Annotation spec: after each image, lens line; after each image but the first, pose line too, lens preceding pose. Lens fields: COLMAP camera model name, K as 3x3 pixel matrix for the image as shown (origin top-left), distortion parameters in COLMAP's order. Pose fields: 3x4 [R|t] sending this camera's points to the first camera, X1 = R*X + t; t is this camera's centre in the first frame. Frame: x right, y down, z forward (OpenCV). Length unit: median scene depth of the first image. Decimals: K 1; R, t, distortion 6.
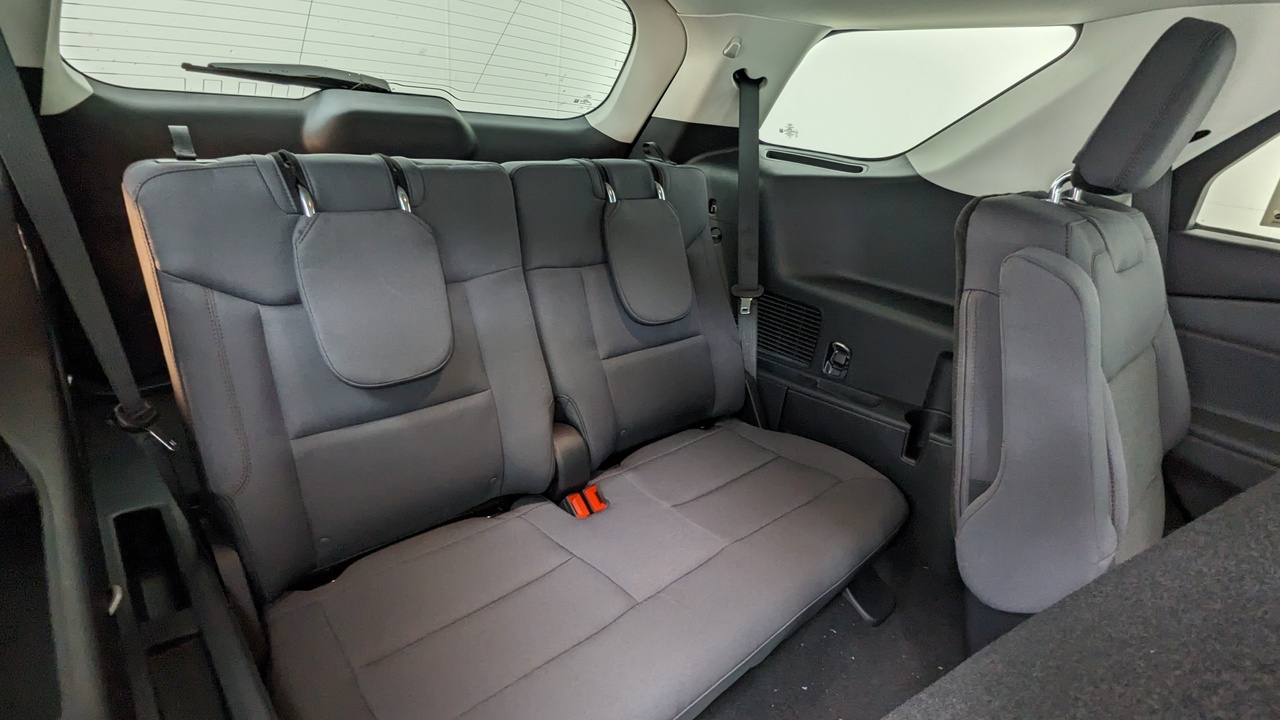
lens RADIAL K [[619.5, 0, 644.6], [0, 619.5, 351.7], [0, 0, 1]] dist [0.002227, 0.000047]
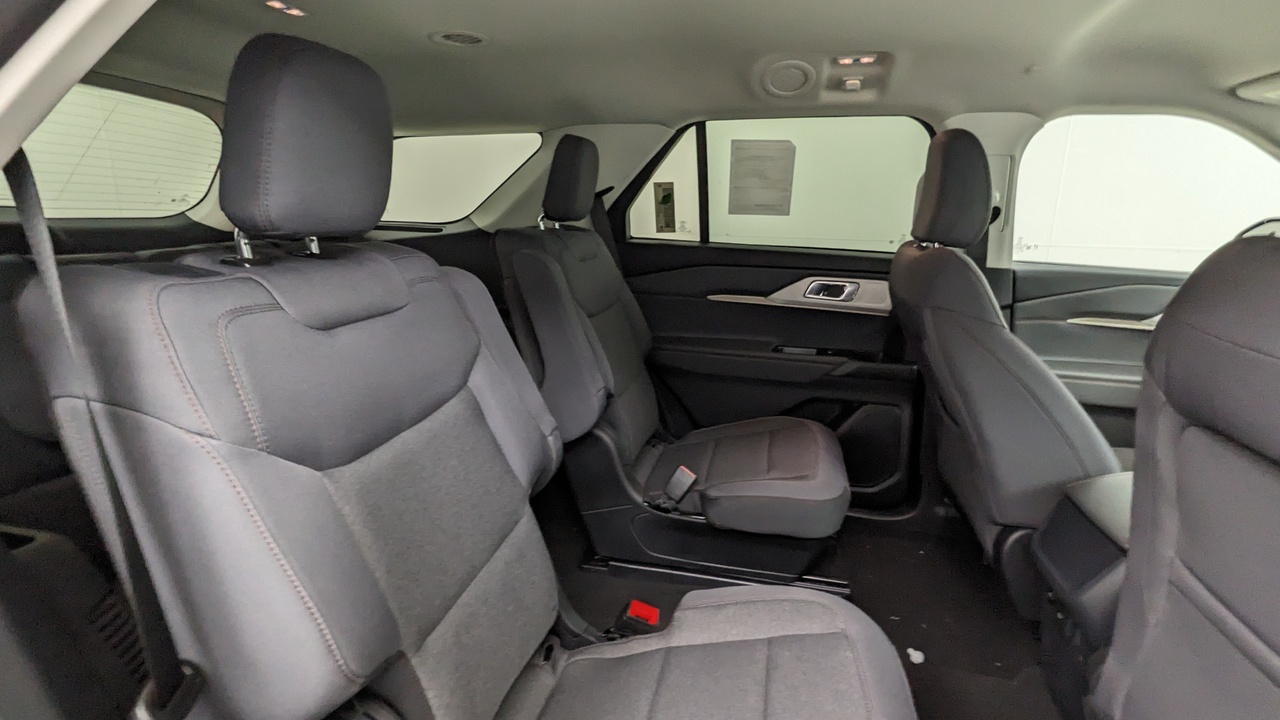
lens RADIAL K [[619.5, 0, 644.6], [0, 619.5, 351.7], [0, 0, 1]] dist [0.002227, 0.000047]
pose [[0.819228, -0.212434, 0.532669, -0.085817], [0.274369, 0.960842, -0.038777, 0.165561], [-0.503574, 0.177916, 0.845435, -0.401077]]
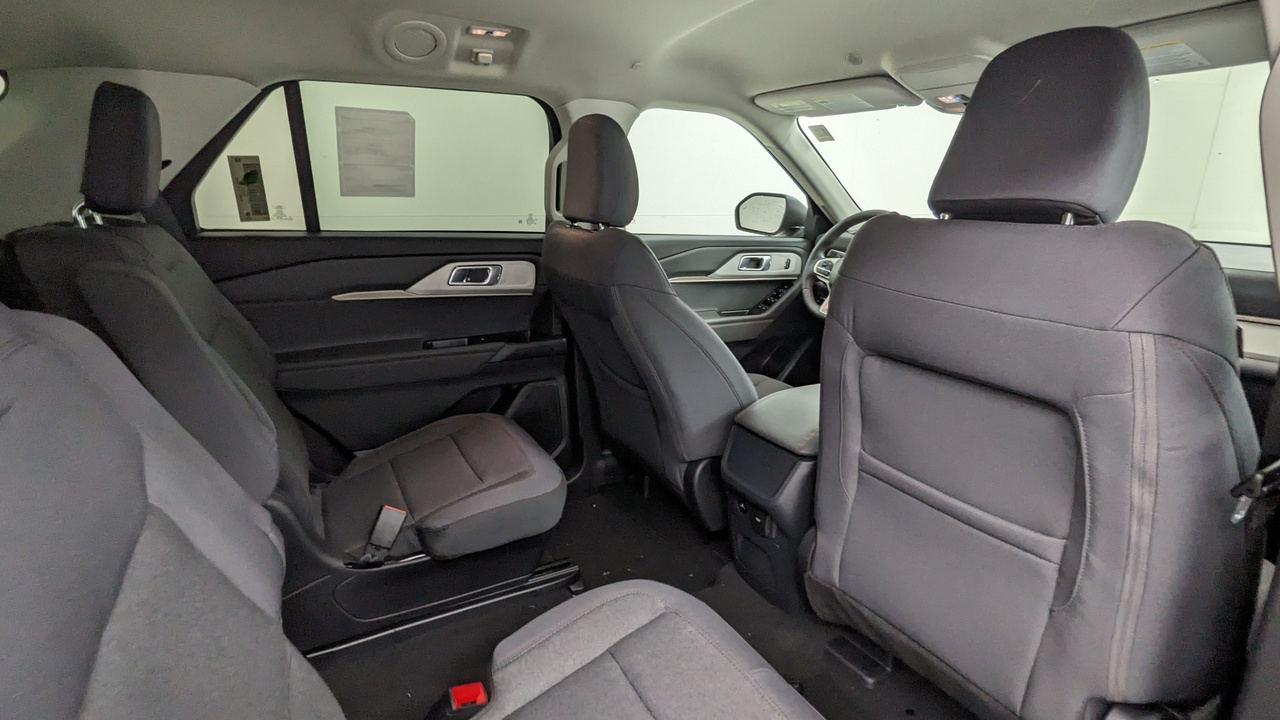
lens RADIAL K [[619.5, 0, 644.6], [0, 619.5, 351.7], [0, 0, 1]] dist [0.002227, 0.000047]
pose [[0.235847, -0.341943, 0.909643, -0.152916], [0.376224, 0.895183, 0.238962, 0.057601], [-0.896009, 0.285872, 0.339773, -0.184684]]
